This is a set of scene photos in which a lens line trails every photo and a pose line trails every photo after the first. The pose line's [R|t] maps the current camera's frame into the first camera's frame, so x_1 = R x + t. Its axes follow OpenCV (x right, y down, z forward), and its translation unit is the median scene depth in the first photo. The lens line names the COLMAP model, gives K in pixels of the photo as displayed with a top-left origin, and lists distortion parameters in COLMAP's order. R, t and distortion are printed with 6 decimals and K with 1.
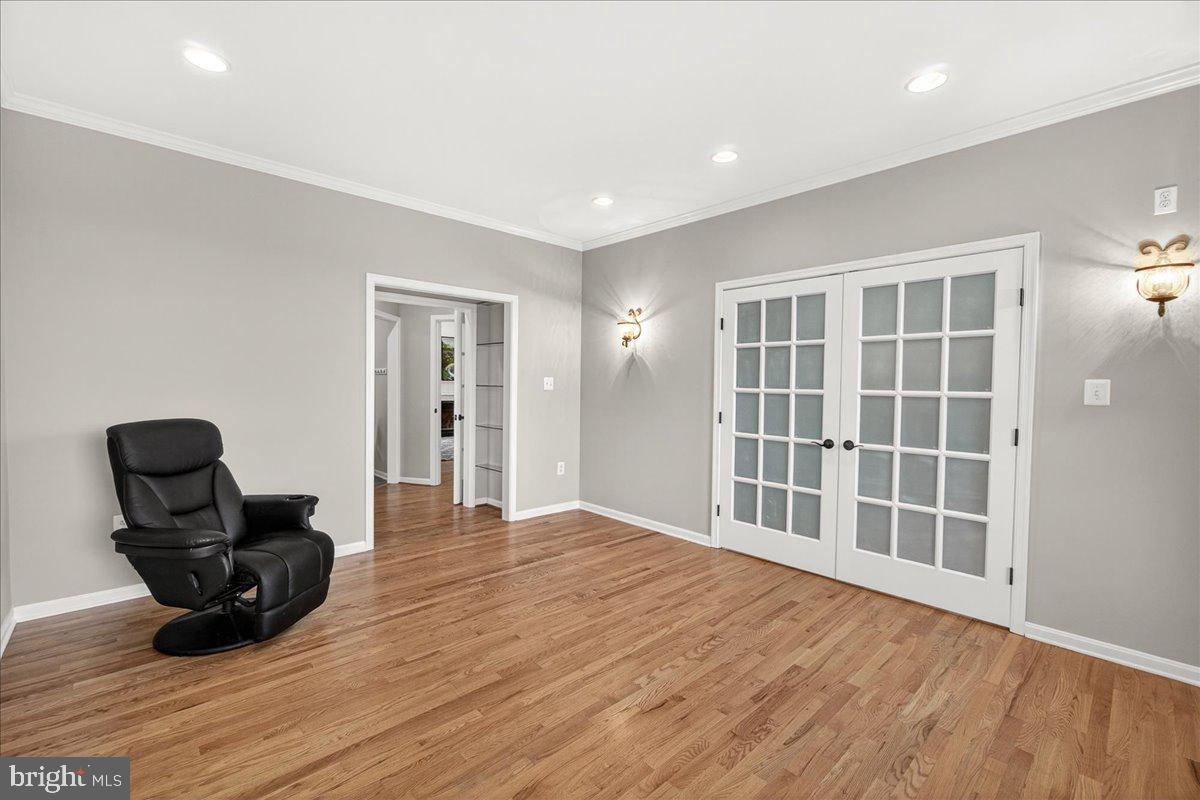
lens RADIAL K [[512.3, 0, 596.1], [0, 512.3, 397.6], [0, 0, 1]] dist [-0.003276, -0.000431]
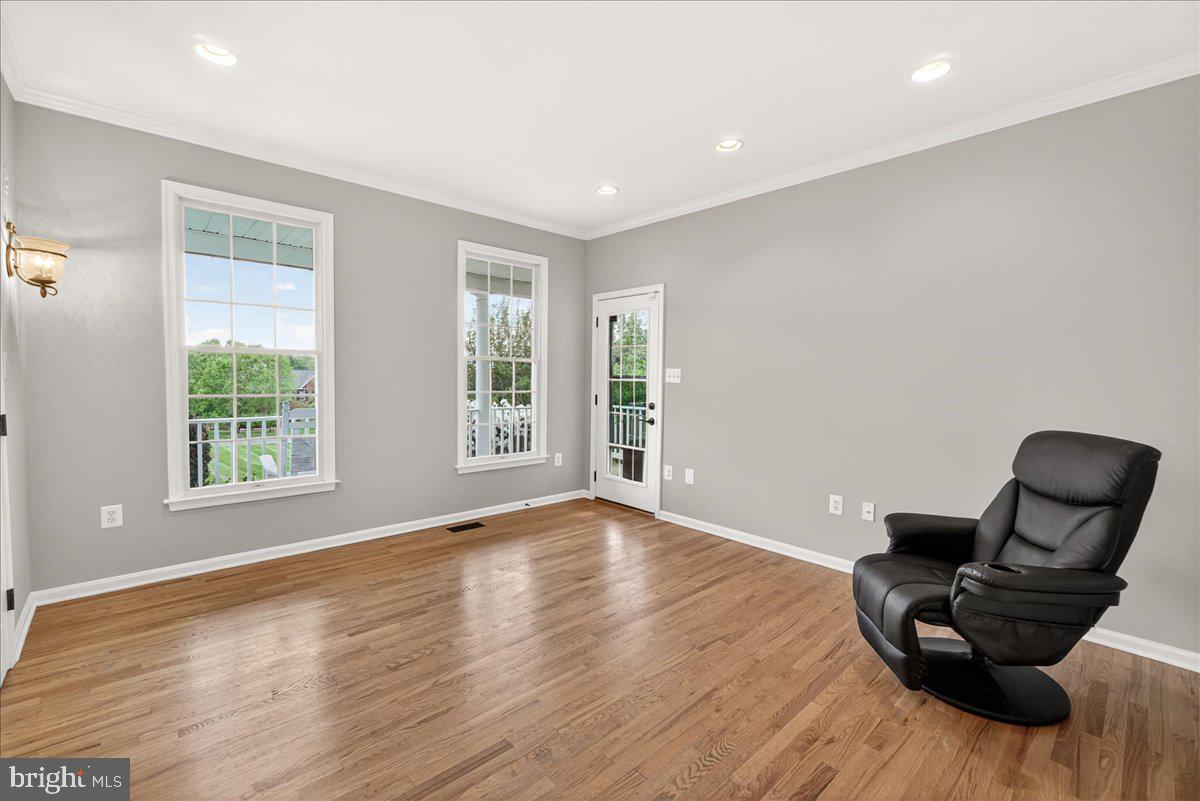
lens RADIAL K [[512.3, 0, 596.1], [0, 512.3, 398.1], [0, 0, 1]] dist [-0.003276, -0.000431]
pose [[-0.999548, -0.029800, 0.003871, -0.106711], [-0.029451, 0.997050, 0.070881, -0.054112], [-0.005972, 0.070735, -0.997477, 2.092119]]
